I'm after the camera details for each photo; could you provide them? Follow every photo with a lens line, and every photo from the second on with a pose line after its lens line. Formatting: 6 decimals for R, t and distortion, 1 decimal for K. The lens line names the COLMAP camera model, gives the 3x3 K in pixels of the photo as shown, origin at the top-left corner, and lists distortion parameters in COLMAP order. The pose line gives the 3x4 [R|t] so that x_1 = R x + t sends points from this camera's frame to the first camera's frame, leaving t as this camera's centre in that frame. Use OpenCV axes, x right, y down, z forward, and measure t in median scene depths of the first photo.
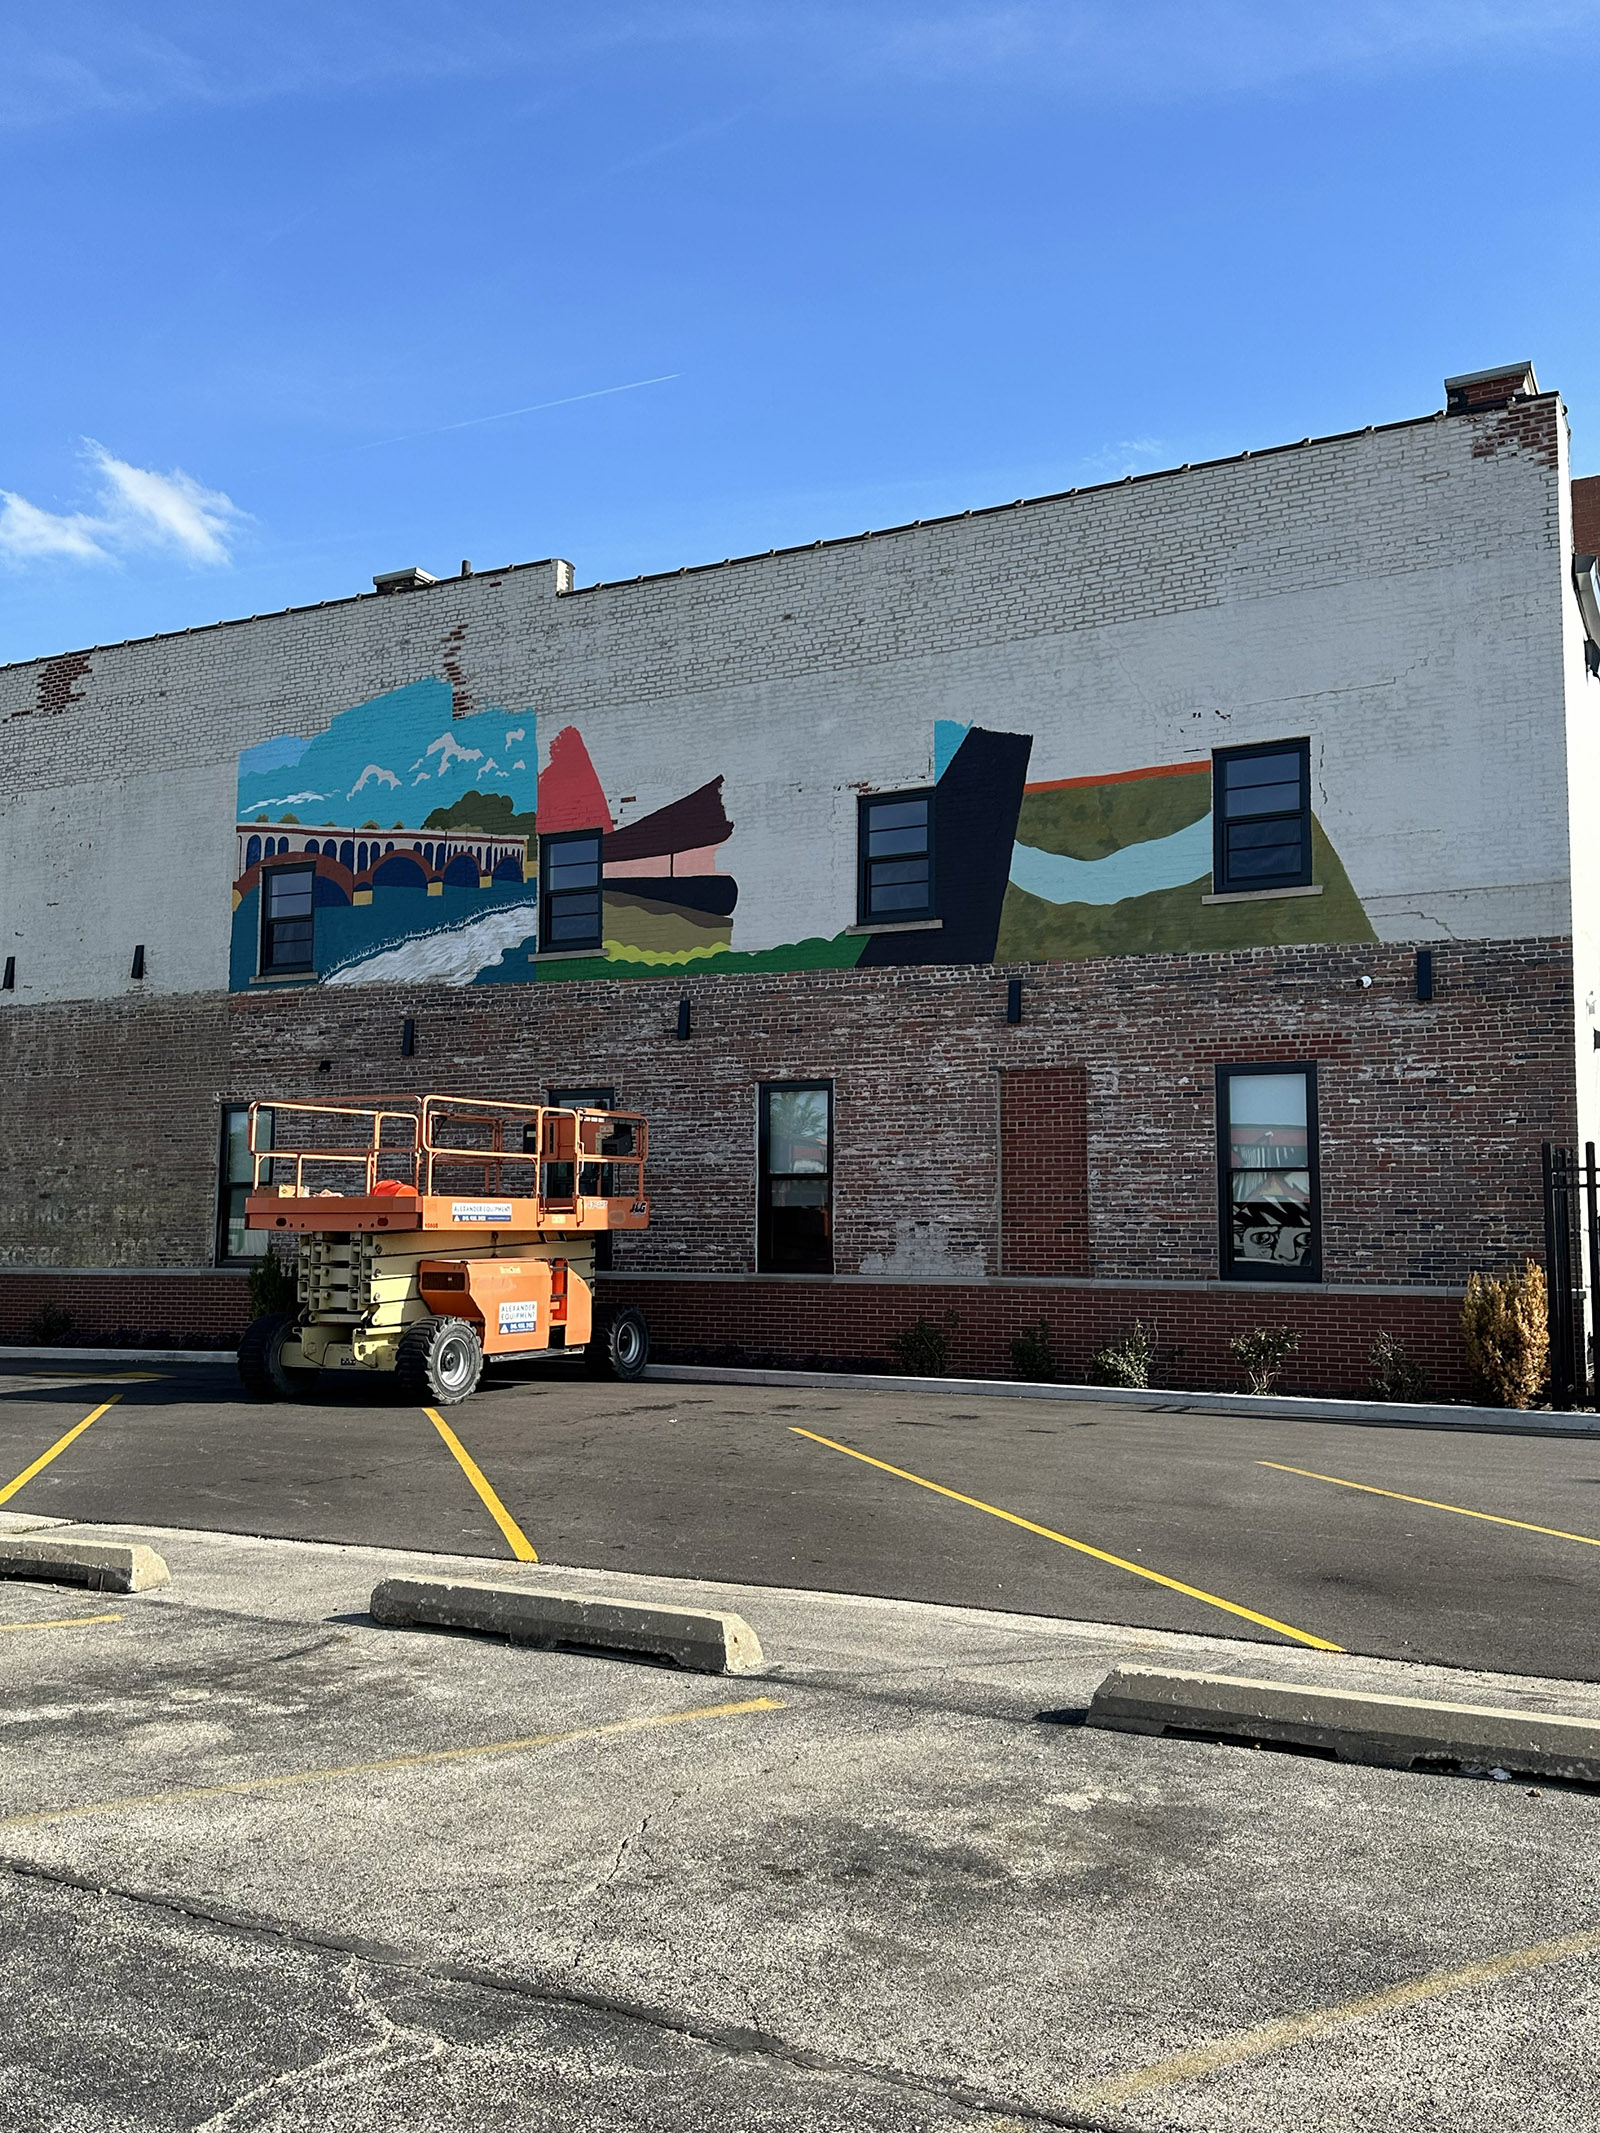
lens RADIAL K [[1852.6, 0, 794.8], [0, 1852.6, 1066.8], [0, 0, 1]] dist [0.161189, -0.284713]
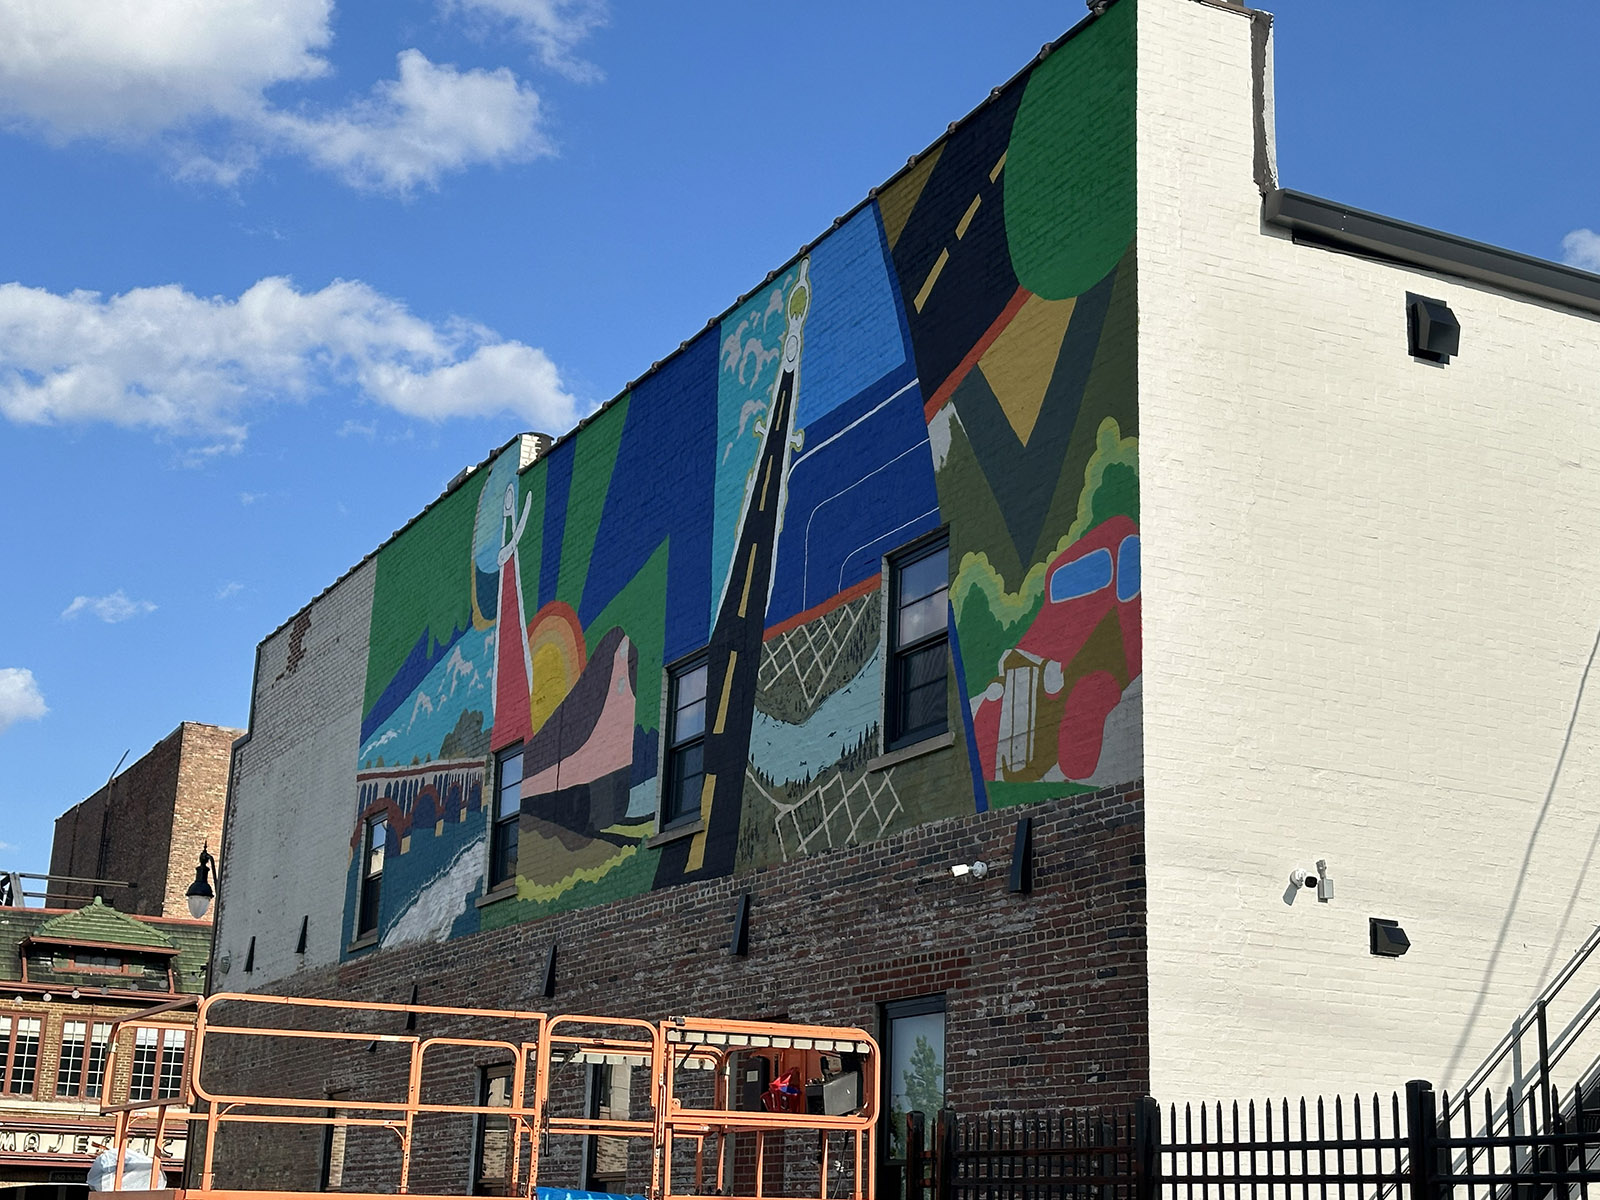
lens RADIAL K [[2380.4, 0, 813.3], [0, 2380.4, 594.9], [0, 0, 1]] dist [0.078175, 0.000000]
pose [[0.819480, -0.135723, -0.556805, 0.630913], [0.031664, 0.980792, -0.192468, 0.017312], [0.572232, 0.140093, 0.808037, 0.224068]]
